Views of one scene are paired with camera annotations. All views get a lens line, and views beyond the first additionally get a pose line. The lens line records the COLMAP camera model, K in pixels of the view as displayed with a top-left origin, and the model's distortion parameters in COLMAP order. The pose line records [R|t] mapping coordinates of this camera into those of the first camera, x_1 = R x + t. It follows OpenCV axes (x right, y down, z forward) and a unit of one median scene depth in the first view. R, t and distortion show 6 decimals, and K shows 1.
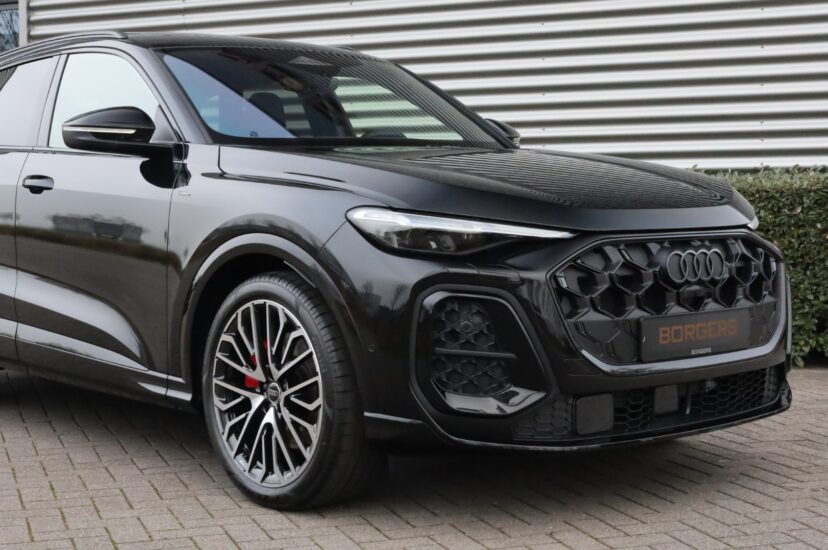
lens RADIAL K [[1413.8, 0, 413.4], [0, 1413.8, 273.4], [0, 0, 1]] dist [0.147121, 0.000000]
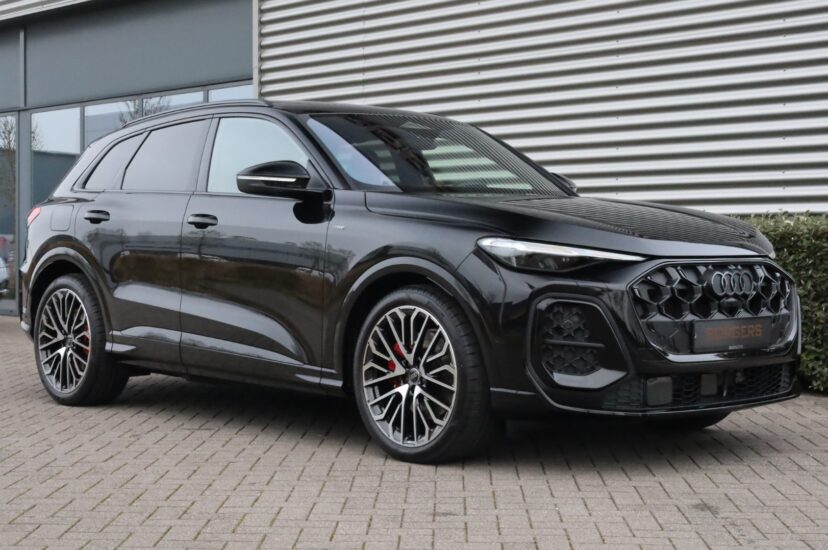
lens RADIAL K [[1413.8, 0, 439.8], [0, 1413.8, 263.9], [0, 0, 1]] dist [0.147121, 0.000000]
pose [[0.999734, 0.009136, 0.021185, -0.101909], [-0.008244, 0.999091, -0.041818, 0.033170], [-0.021548, 0.041632, 0.998901, -0.325181]]
